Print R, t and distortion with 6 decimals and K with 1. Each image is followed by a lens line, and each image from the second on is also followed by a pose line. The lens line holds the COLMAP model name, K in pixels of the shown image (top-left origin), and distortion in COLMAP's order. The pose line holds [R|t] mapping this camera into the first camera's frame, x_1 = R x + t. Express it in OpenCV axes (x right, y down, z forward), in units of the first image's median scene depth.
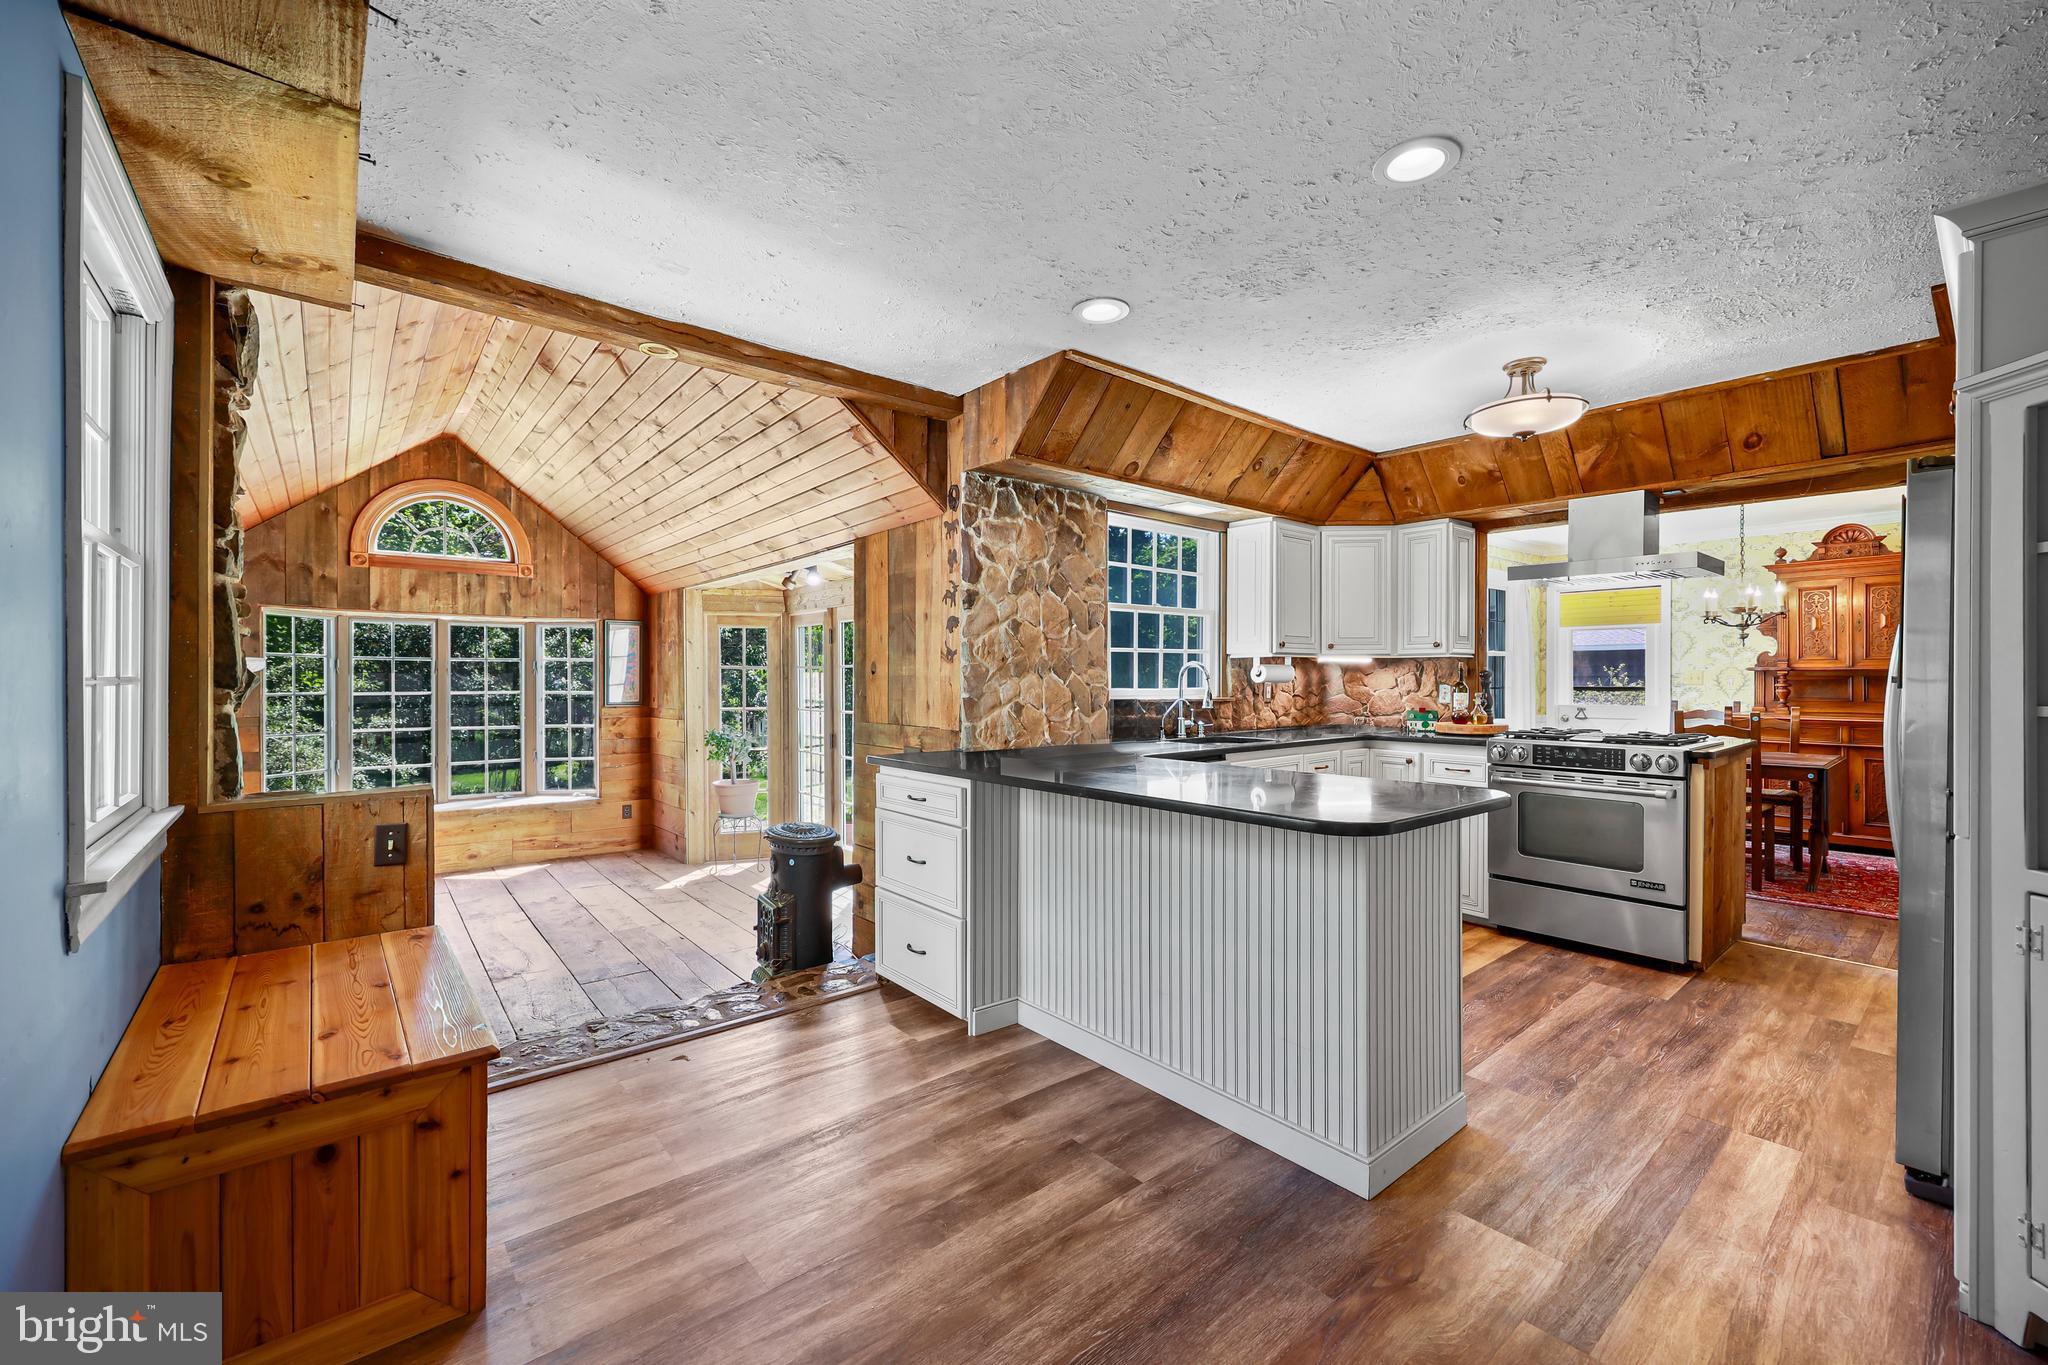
lens RADIAL K [[840.3, 0, 1024.0], [0, 840.3, 682.5], [0, 0, 1]] dist [0.002169, 0.000449]
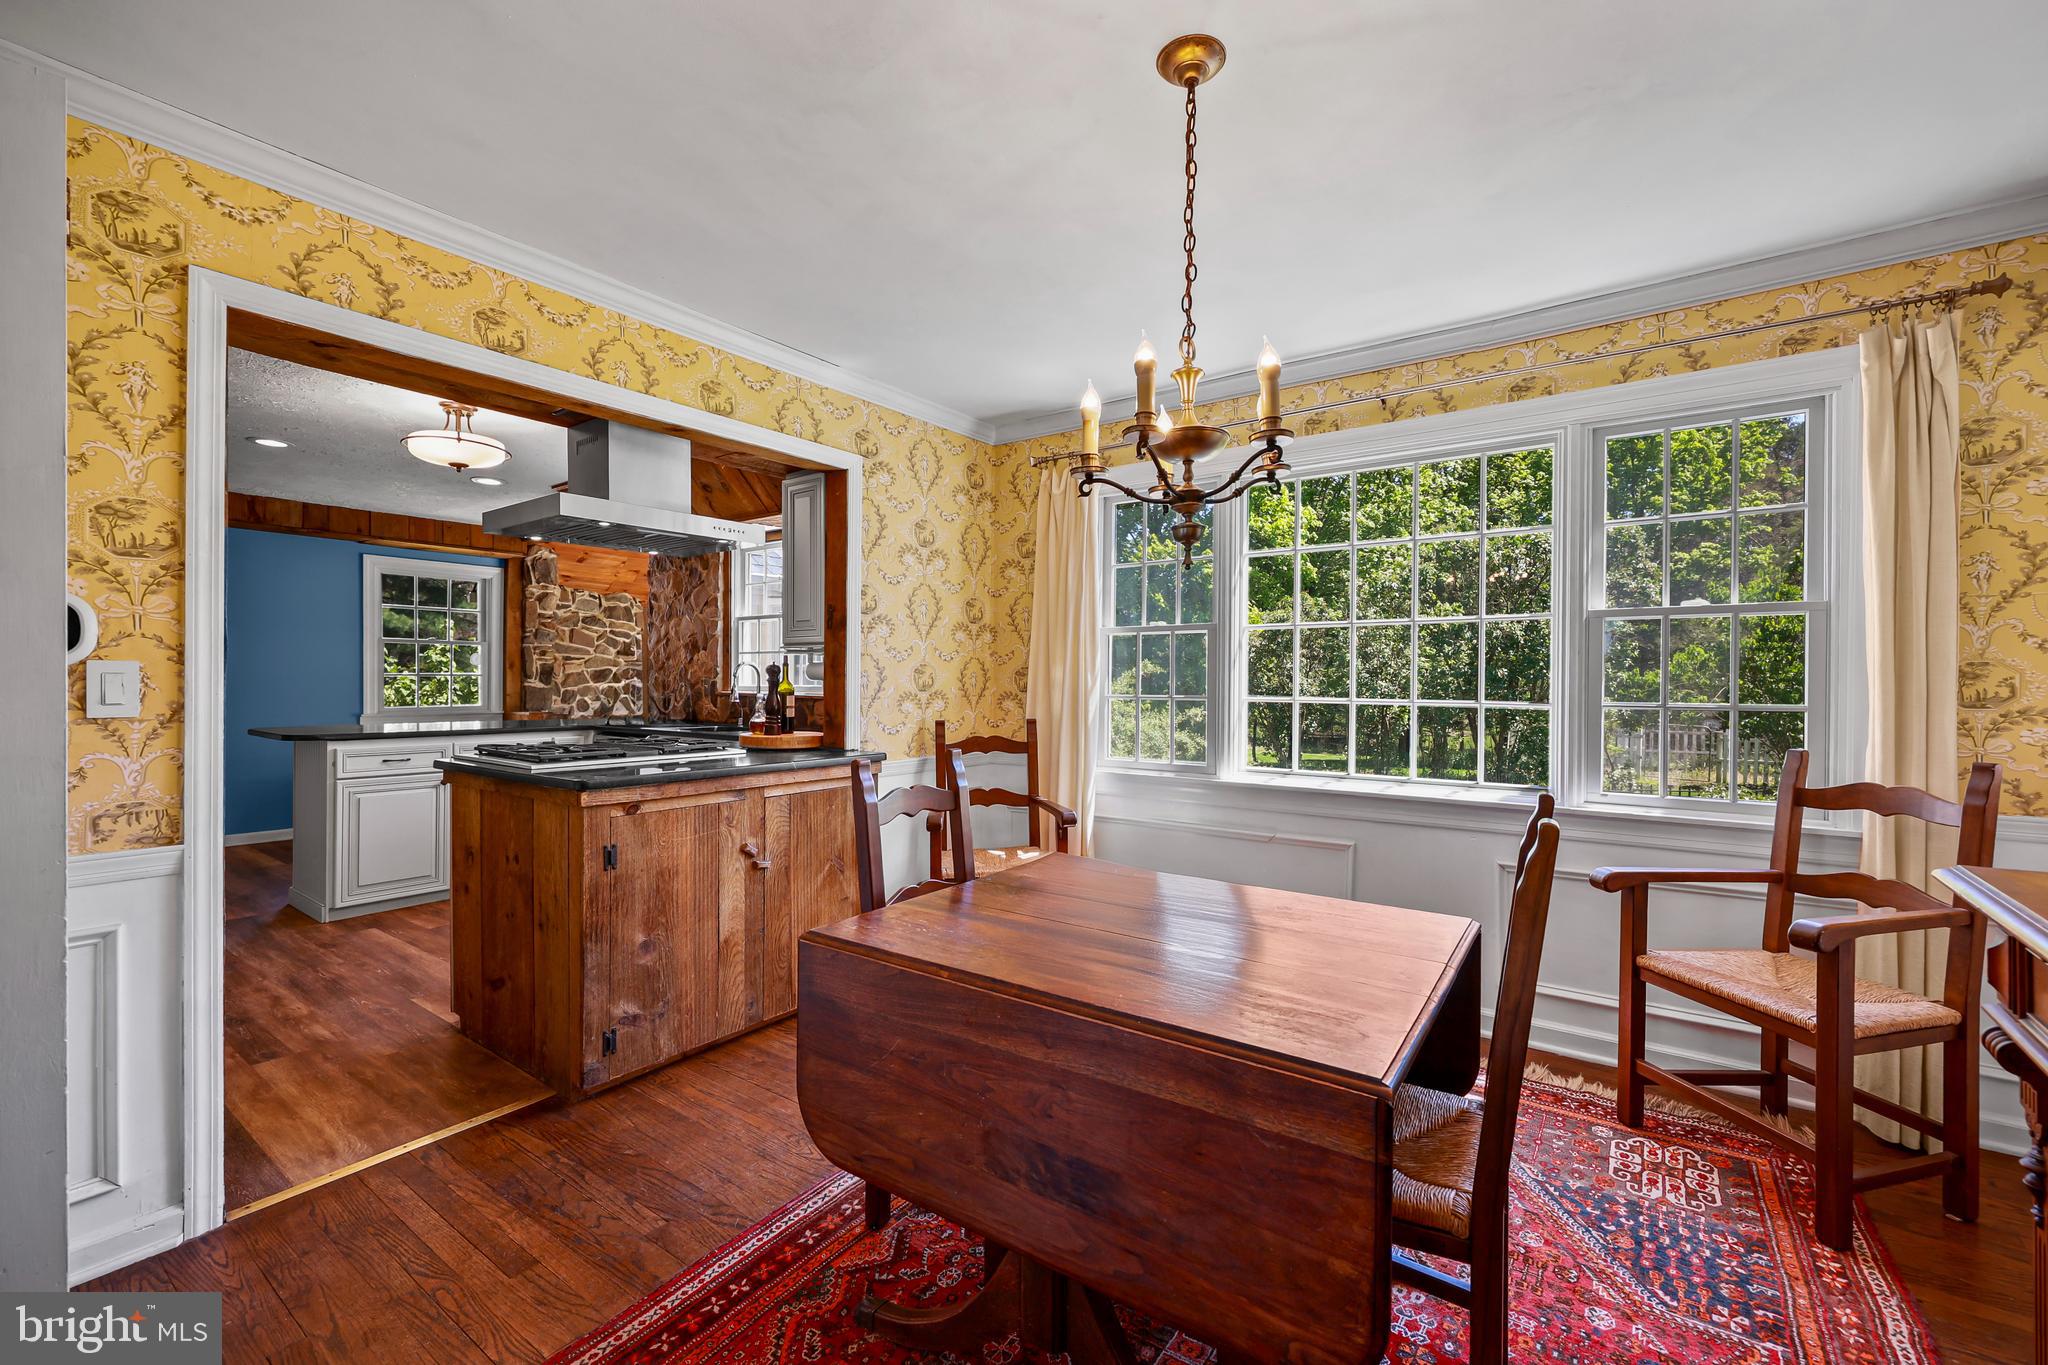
lens RADIAL K [[840.3, 0, 1024.0], [0, 840.3, 682.5], [0, 0, 1]] dist [0.002169, 0.000449]
pose [[0.239948, 0.004464, -0.970775, 2.235771], [-0.009123, 0.999956, 0.002343, -0.001858], [0.970743, 0.008294, 0.239978, 1.723832]]
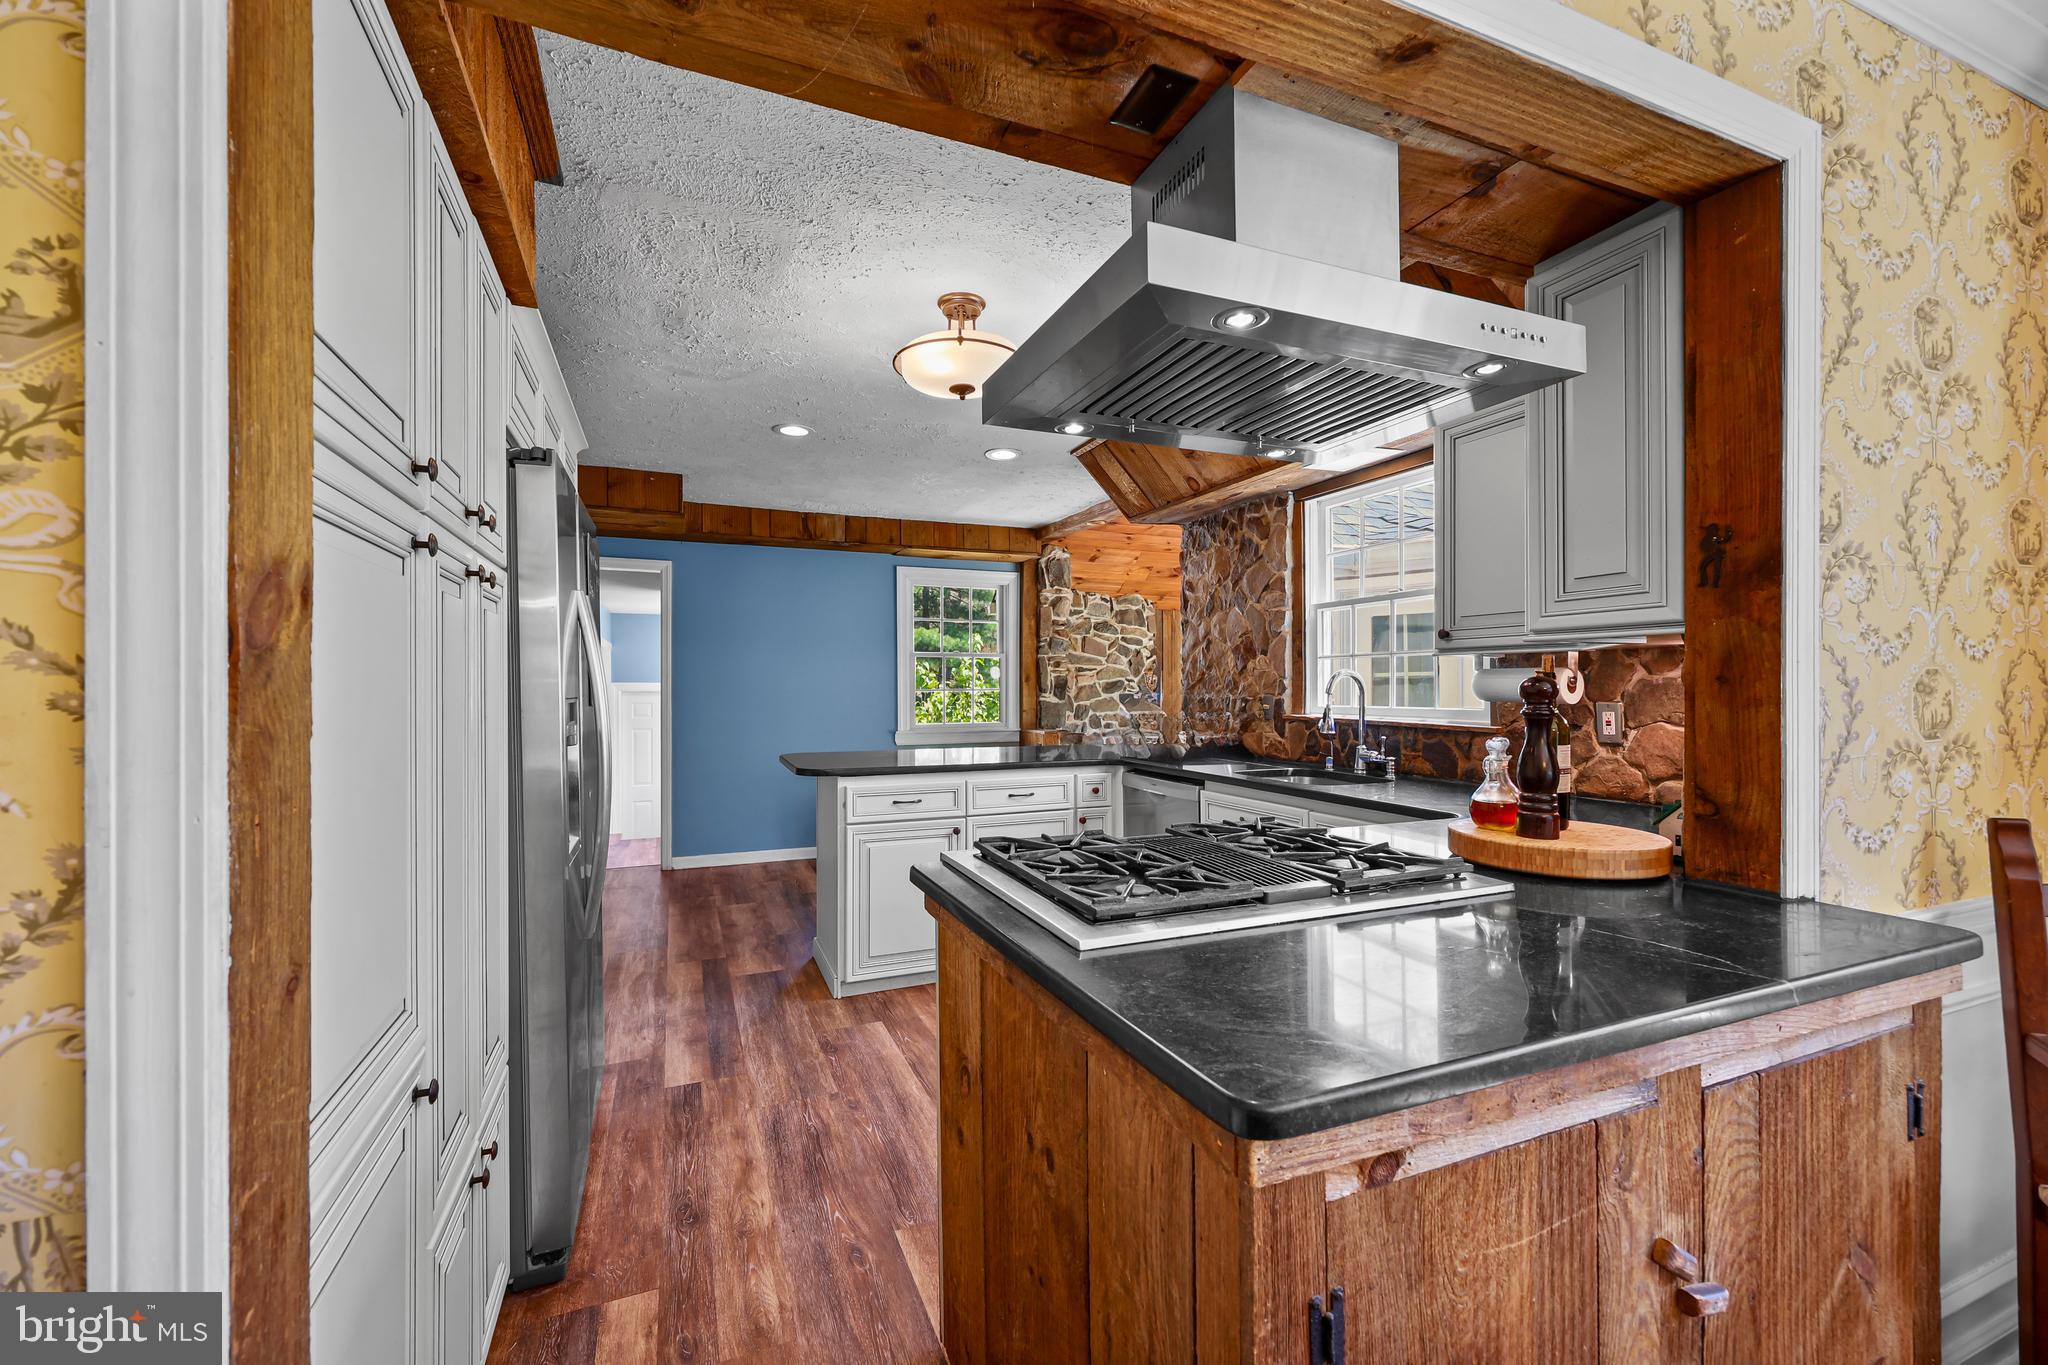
lens RADIAL K [[830.0, 0, 1024.0], [0, 830.0, 682.5], [0, 0, 1]] dist [0.001120, 0.000099]
pose [[-0.302192, -0.002504, -0.953244, 1.543711], [-0.000042, 0.999997, -0.002614, -0.017229], [0.953247, -0.000750, -0.302191, 1.500573]]
